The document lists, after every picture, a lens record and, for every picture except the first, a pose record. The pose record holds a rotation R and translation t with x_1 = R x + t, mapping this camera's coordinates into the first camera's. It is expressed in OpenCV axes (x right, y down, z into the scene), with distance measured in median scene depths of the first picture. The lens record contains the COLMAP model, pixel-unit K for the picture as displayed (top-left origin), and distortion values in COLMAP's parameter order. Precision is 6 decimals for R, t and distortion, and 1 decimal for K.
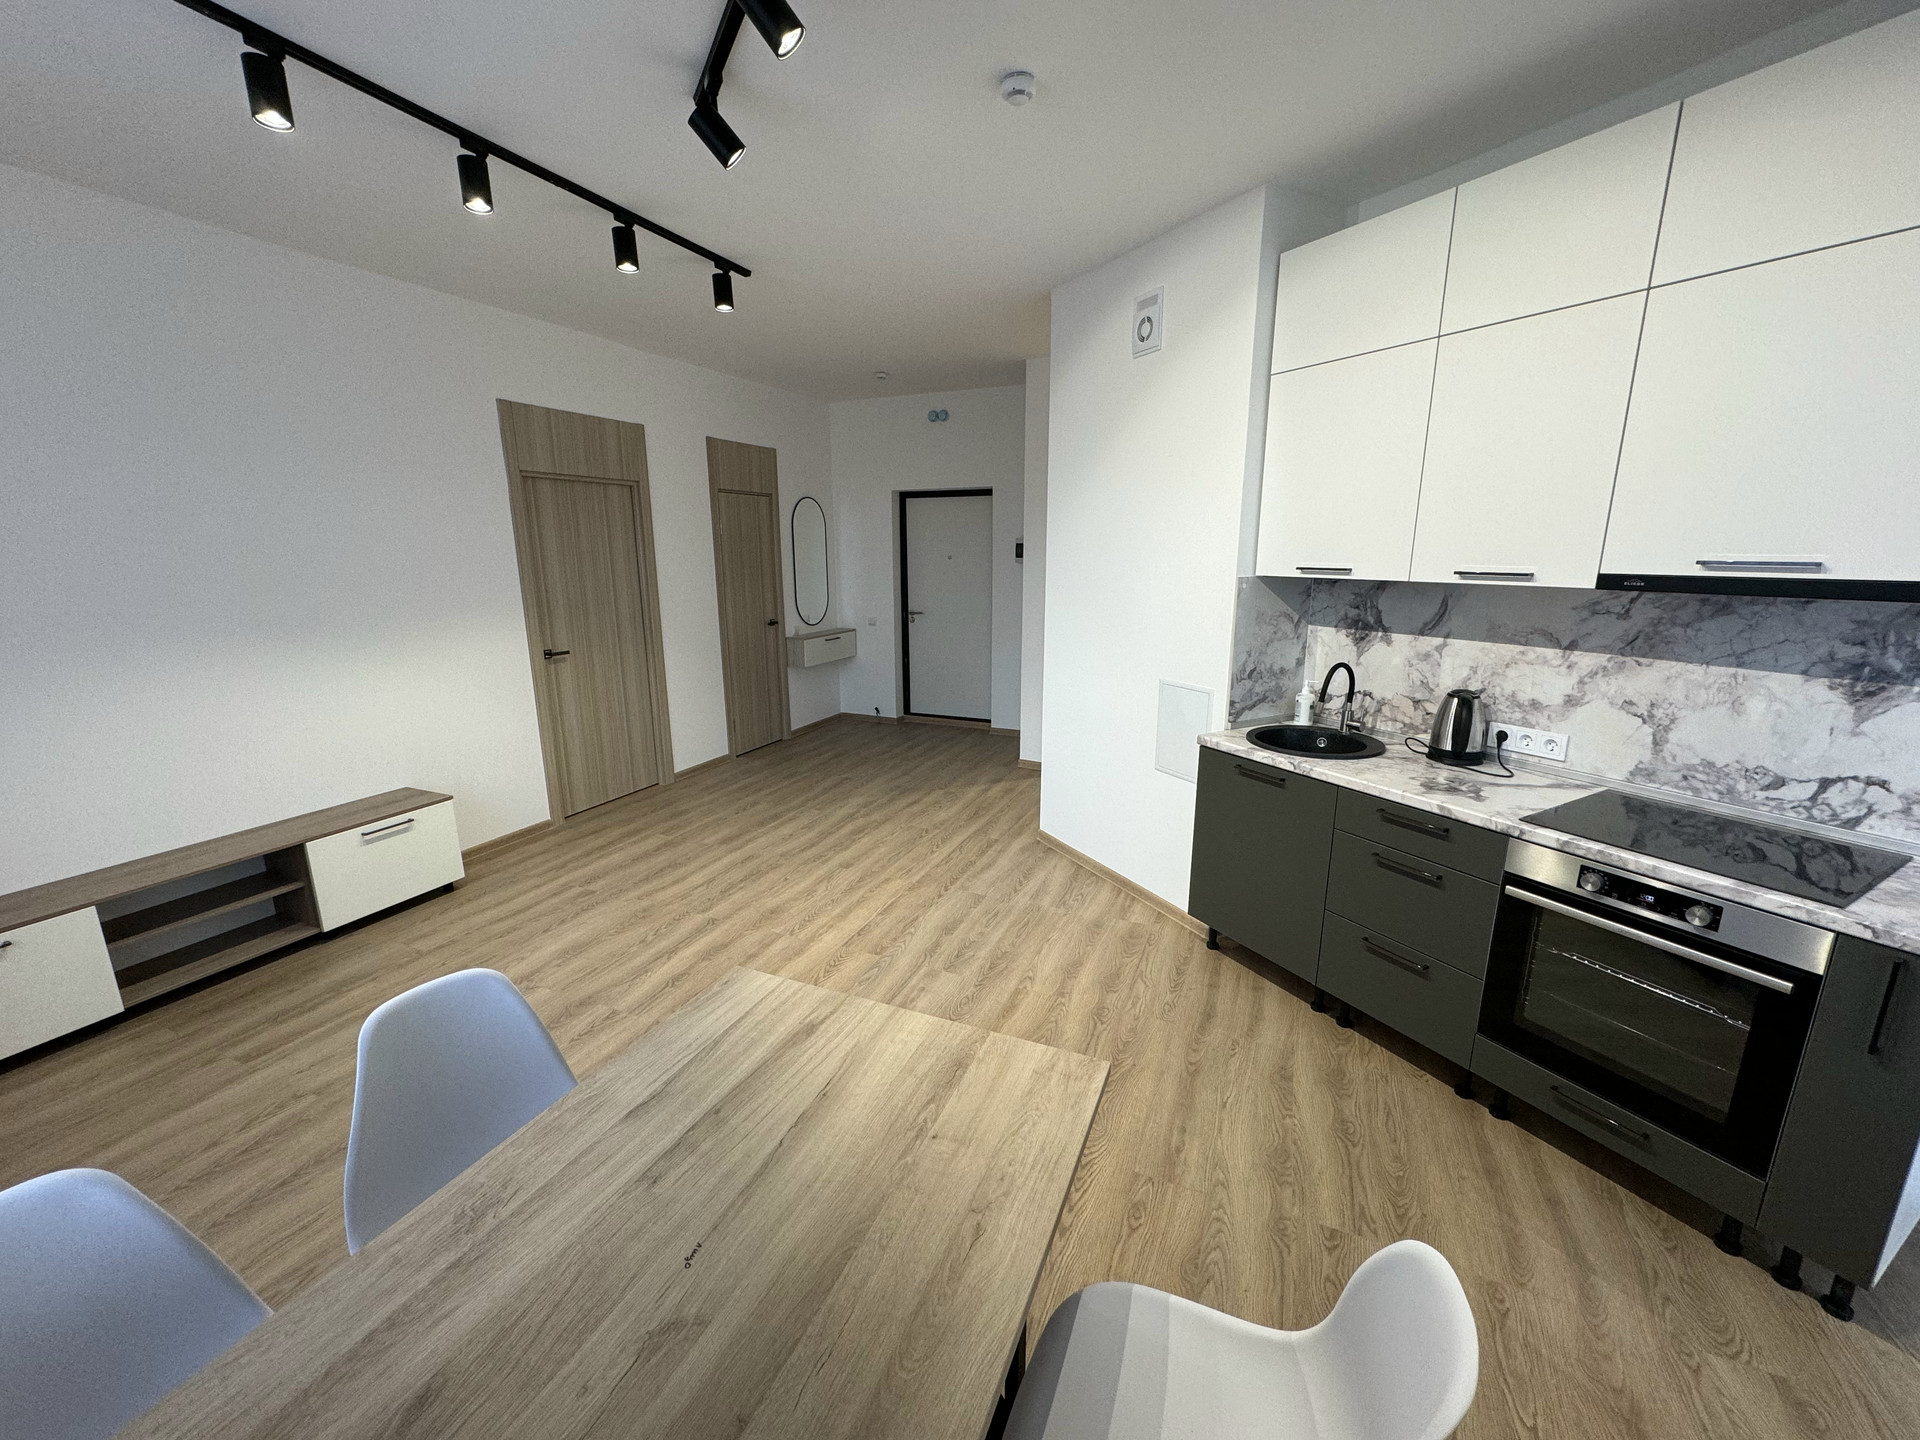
lens RADIAL K [[765.5, 0, 960.0], [0, 765.5, 720.0], [0, 0, 1]] dist [-0.000200, 0.000003]
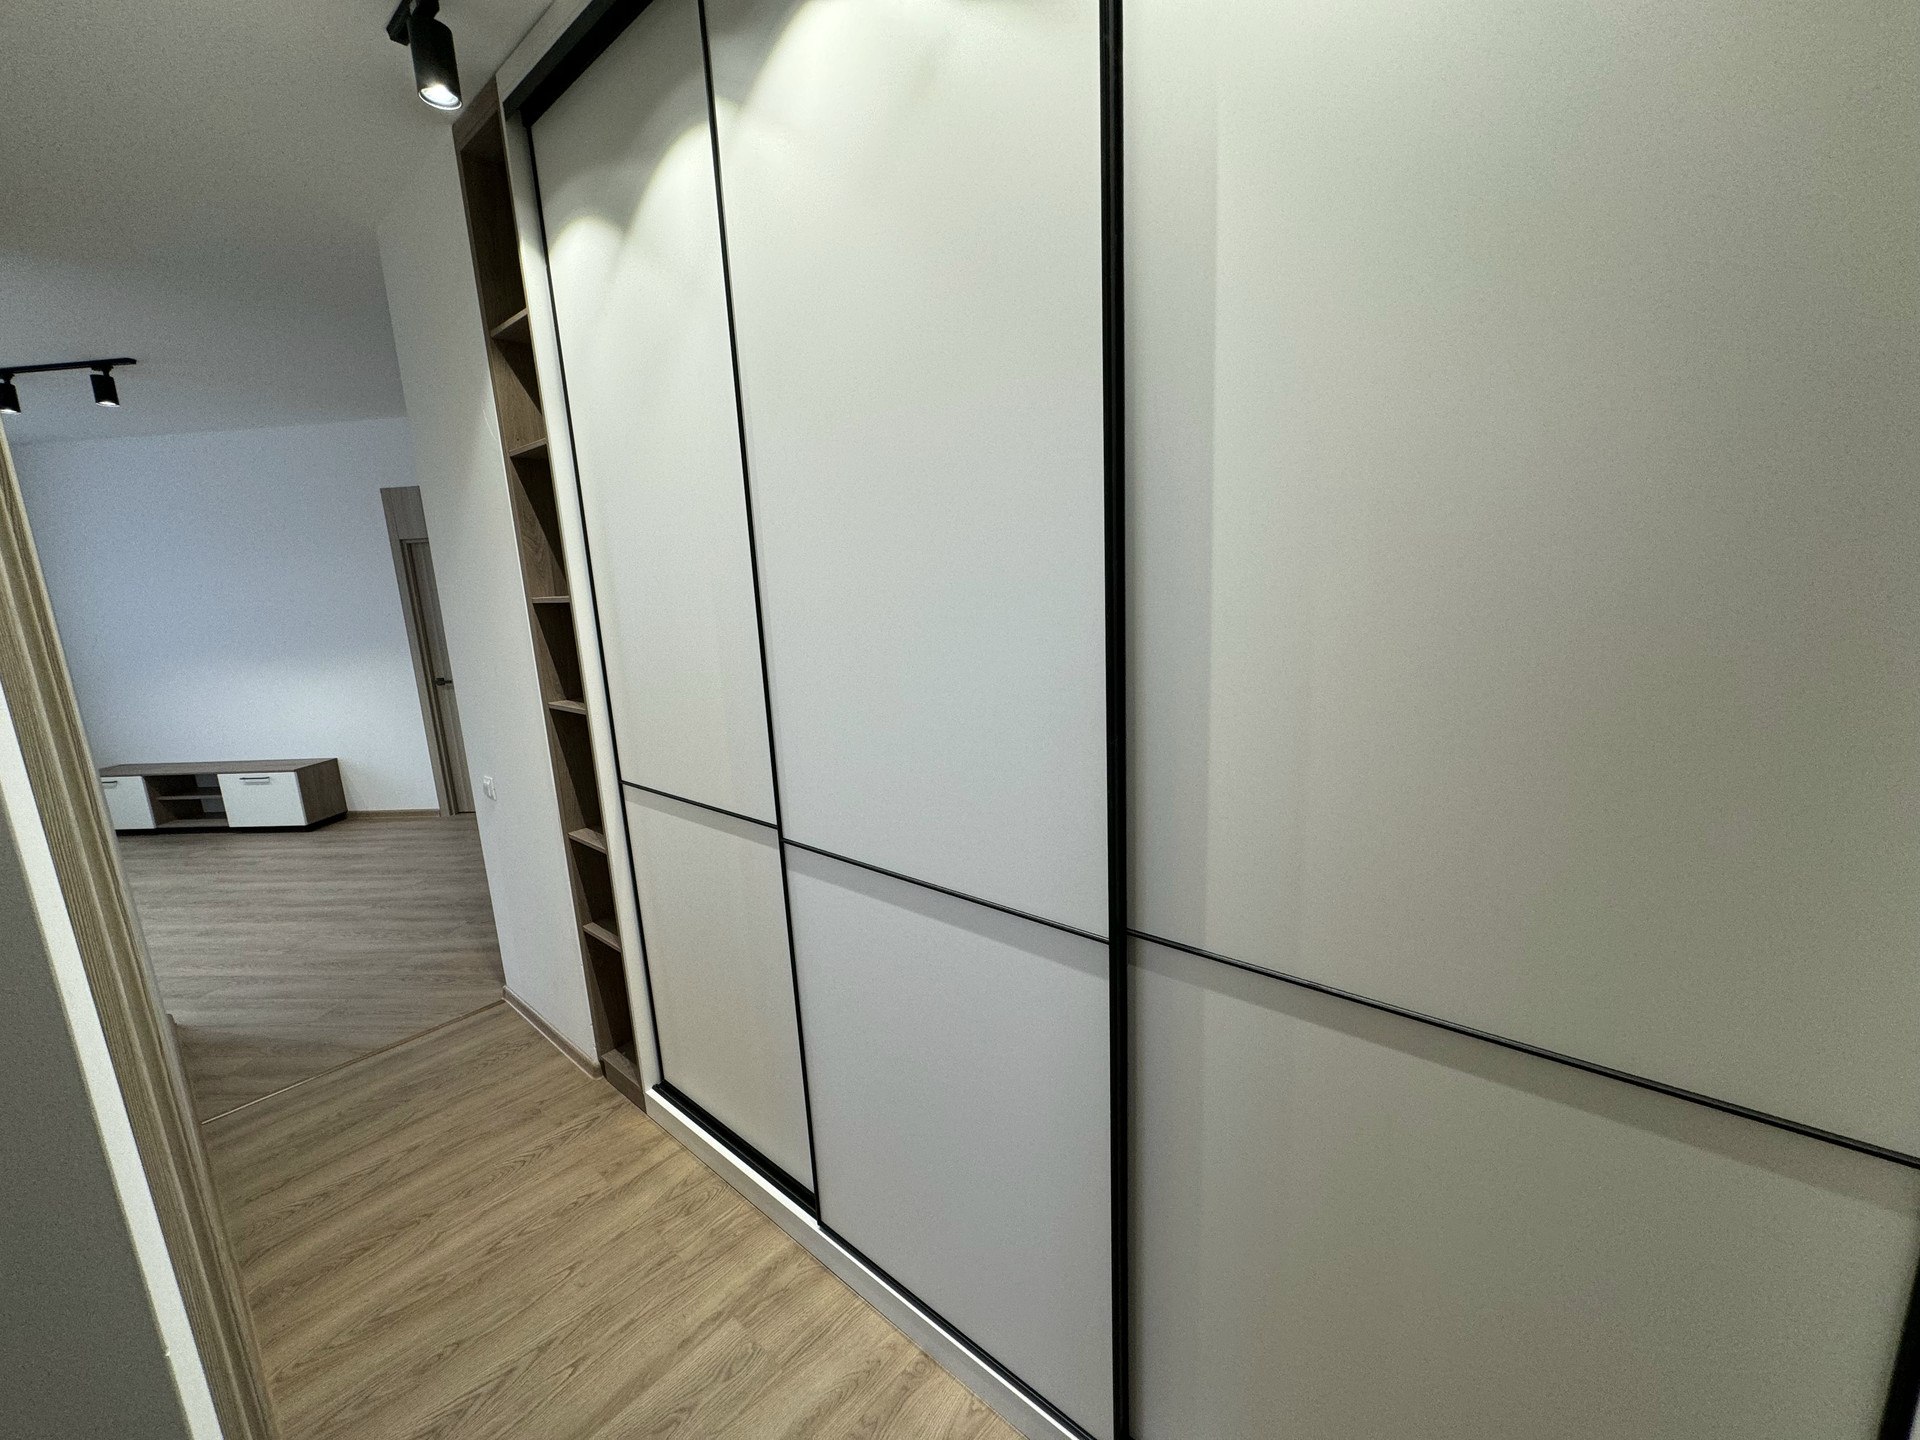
lens RADIAL K [[765.5, 0, 960.0], [0, 765.5, 720.0], [0, 0, 1]] dist [-0.000200, 0.000003]
pose [[0.341874, 0.173696, -0.923554, 1.129839], [-0.162414, 0.978902, 0.123984, -0.388217], [0.925604, 0.107612, 0.362872, 1.634666]]
